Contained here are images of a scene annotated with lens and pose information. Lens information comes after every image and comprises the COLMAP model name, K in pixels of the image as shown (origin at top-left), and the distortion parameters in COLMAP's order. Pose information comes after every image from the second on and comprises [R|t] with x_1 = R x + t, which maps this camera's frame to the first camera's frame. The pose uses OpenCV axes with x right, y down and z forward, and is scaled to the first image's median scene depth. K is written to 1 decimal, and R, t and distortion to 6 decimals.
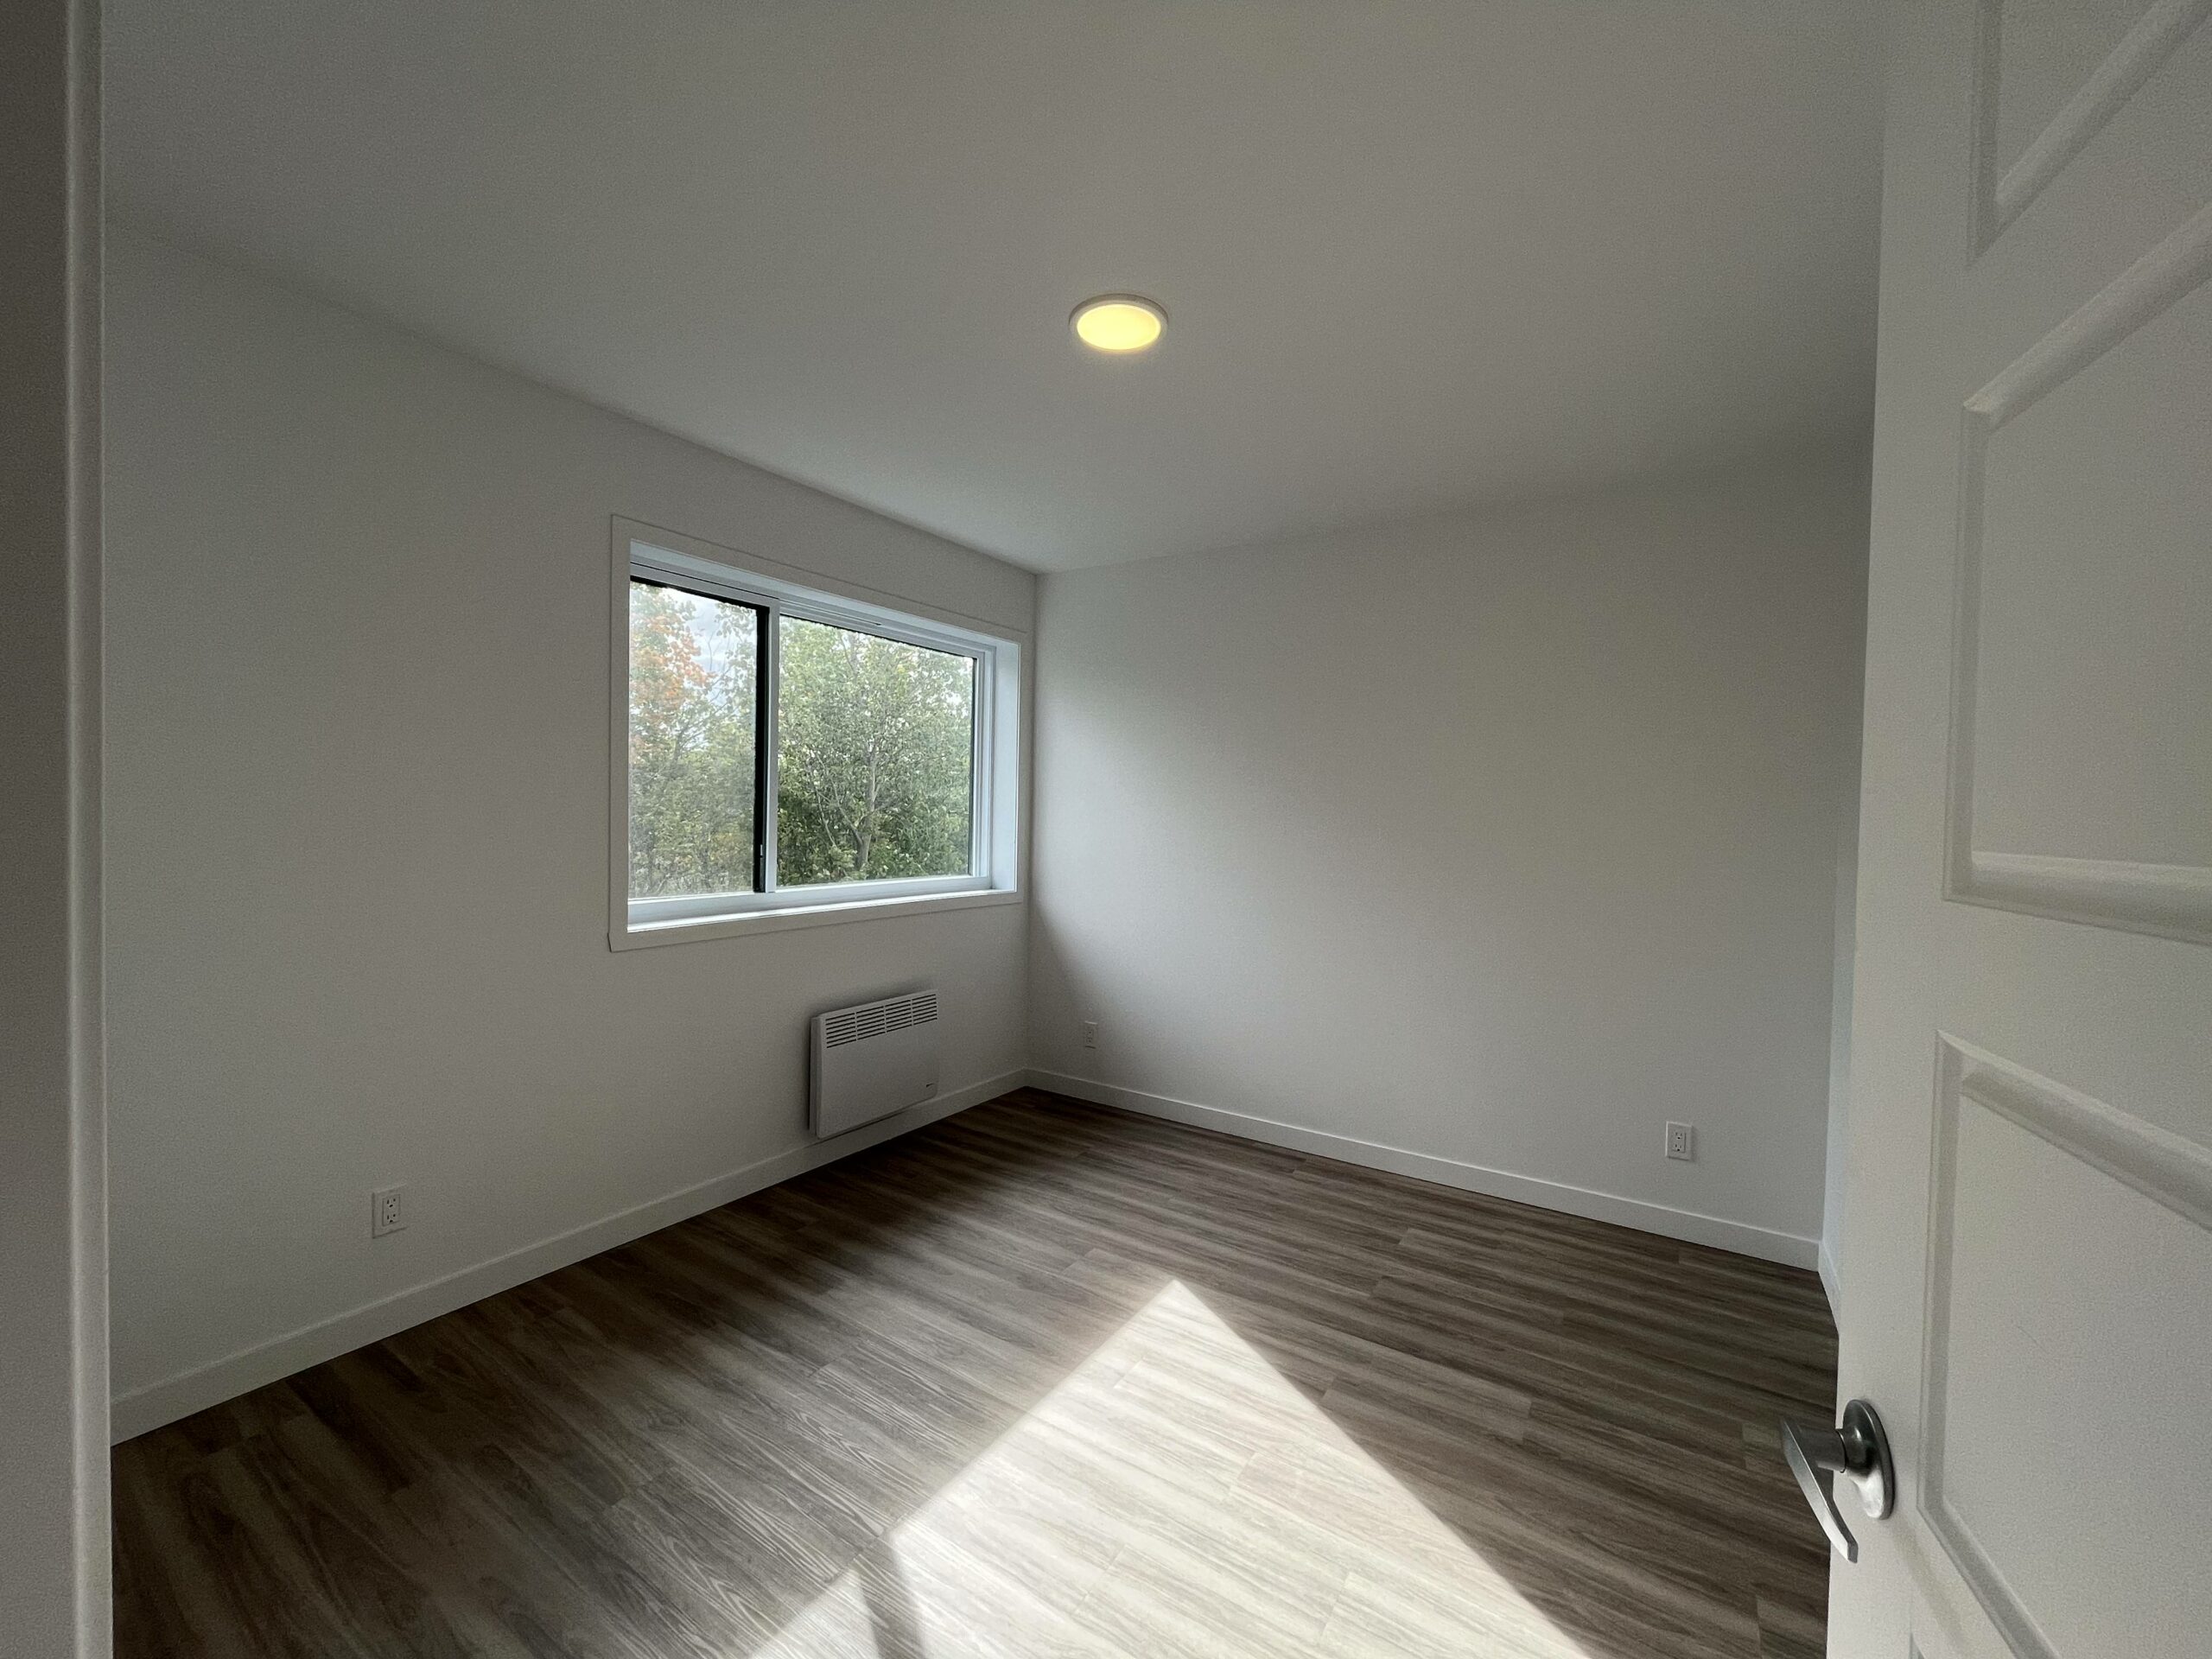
lens RADIAL K [[887.1, 0, 1111.9], [0, 887.1, 820.3], [0, 0, 1]] dist [-0.006469, 0.000595]
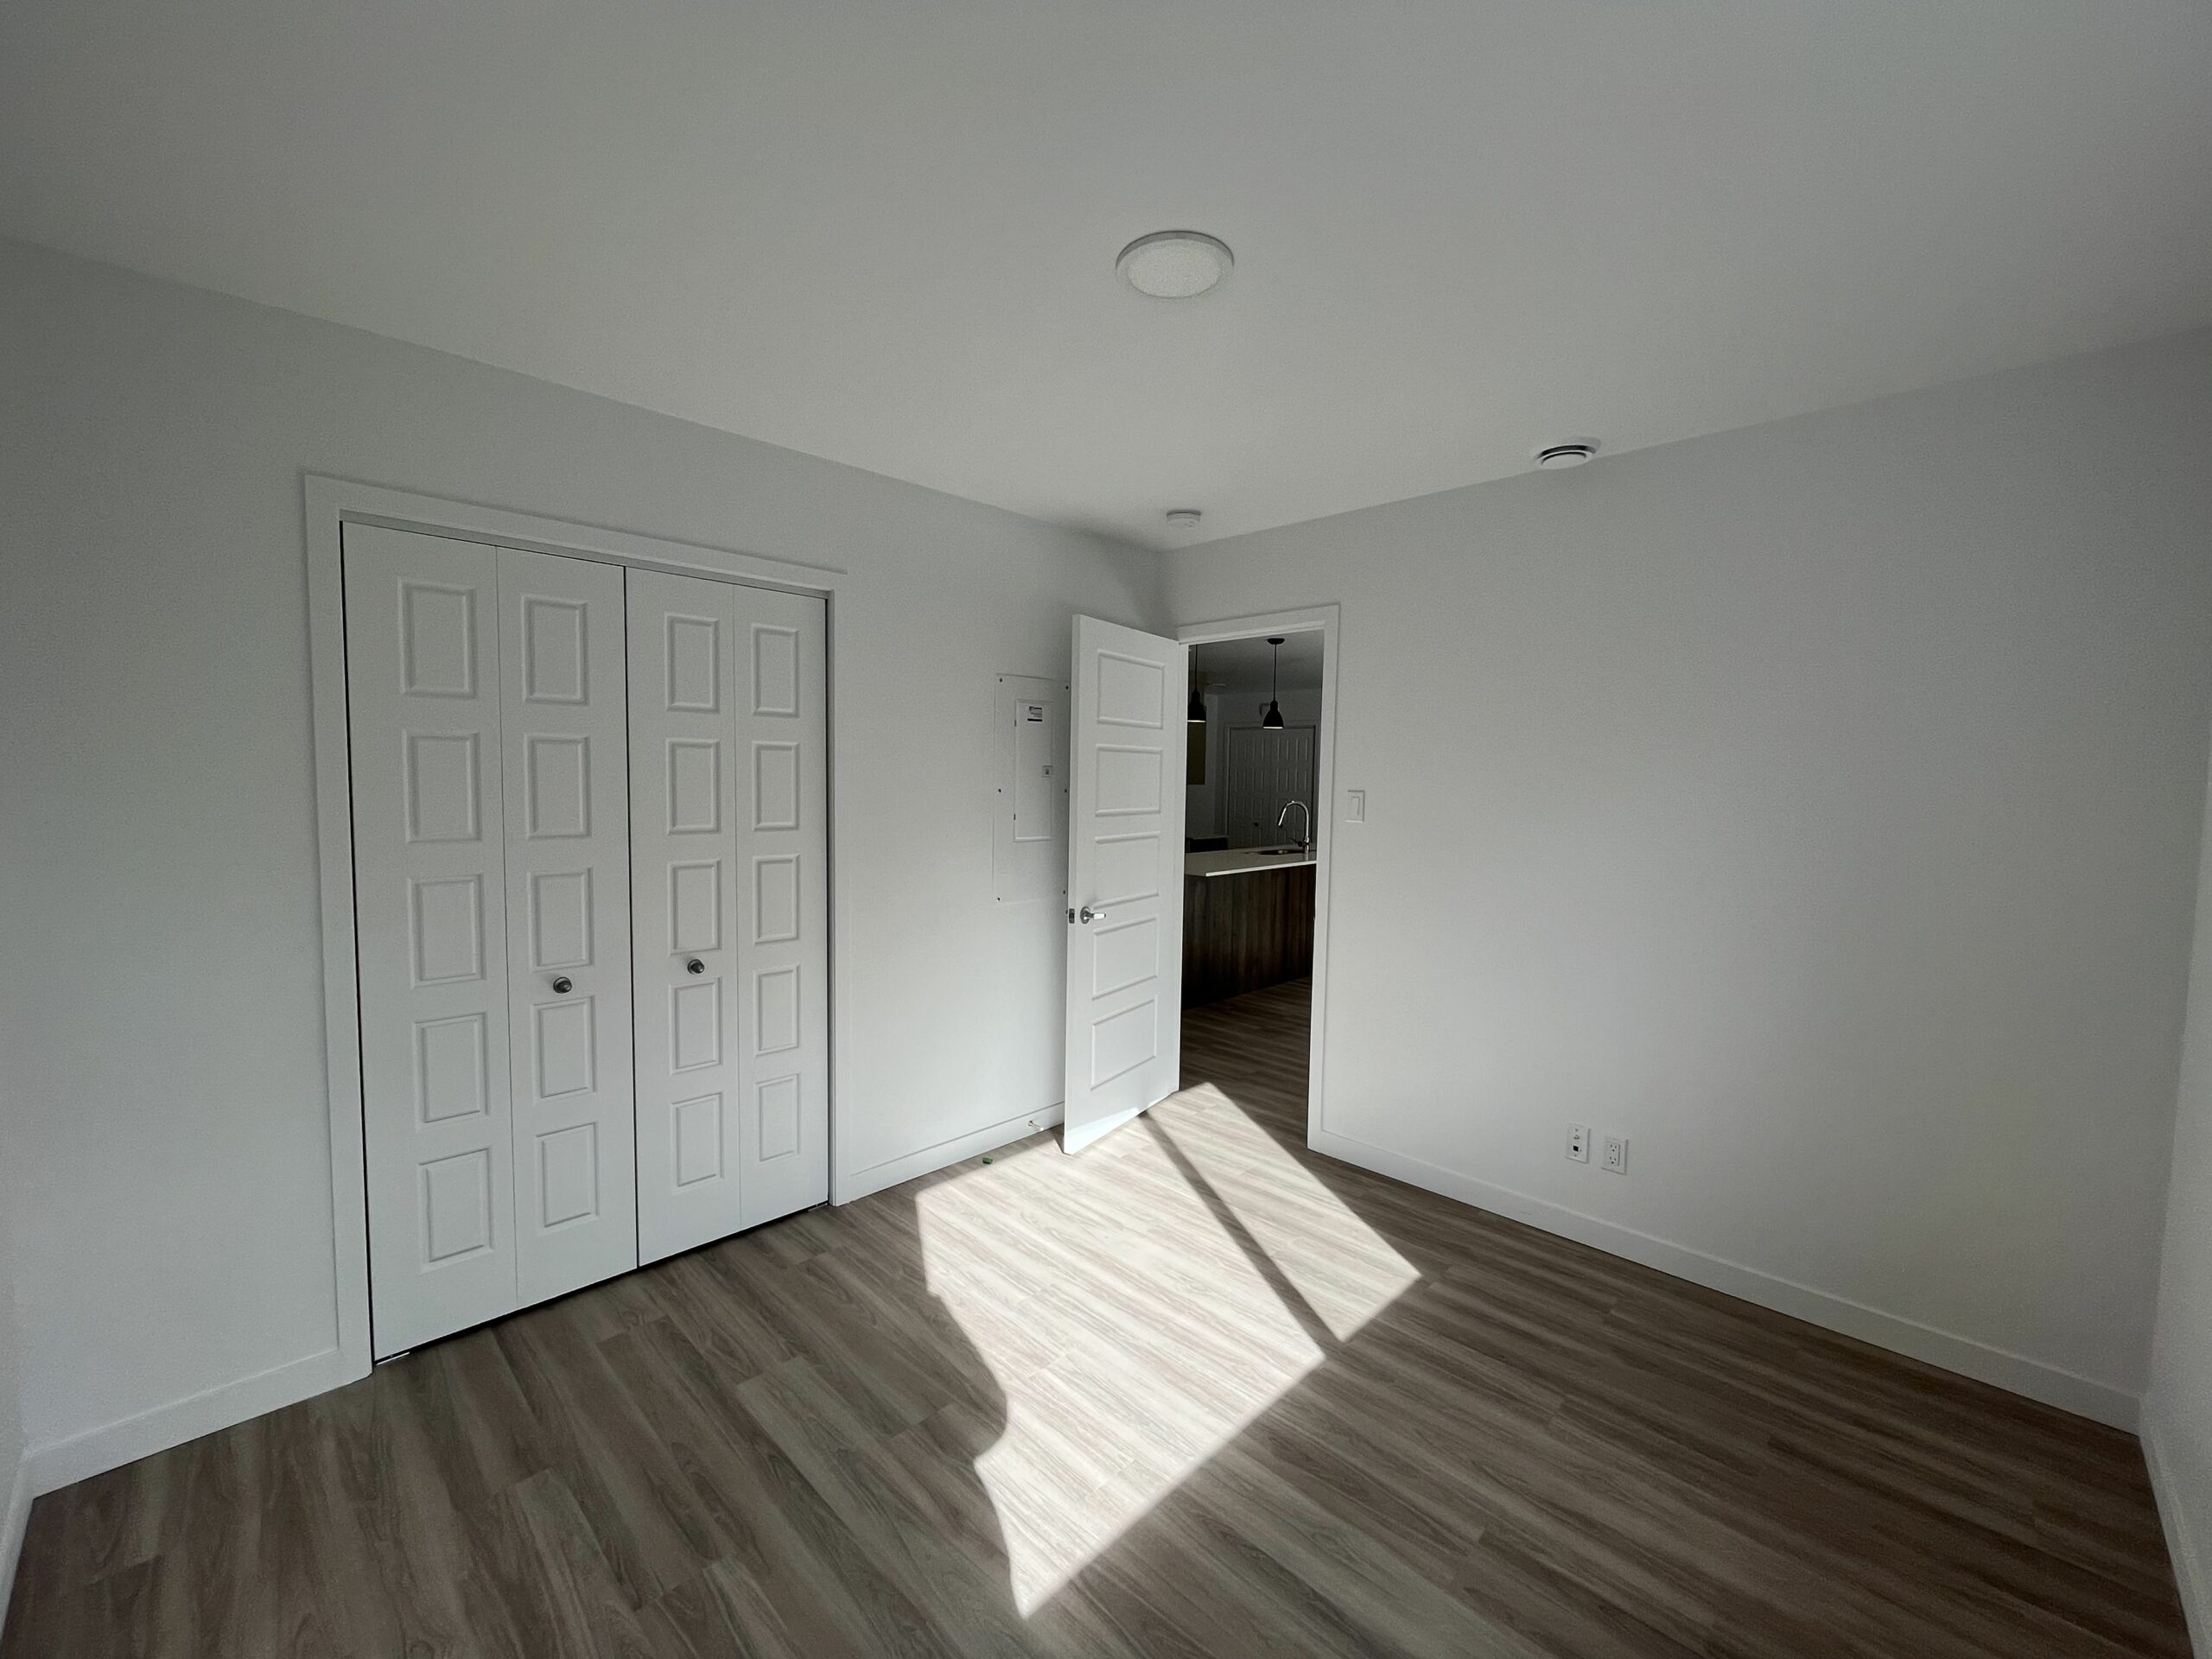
lens RADIAL K [[887.1, 0, 1109.4], [0, 887.1, 826.6], [0, 0, 1]] dist [-0.006469, 0.000595]
pose [[-0.978883, -0.045907, 0.199200, -0.133867], [-0.030595, 0.996383, 0.079279, -0.095794], [-0.202119, 0.071511, -0.976747, 1.973887]]
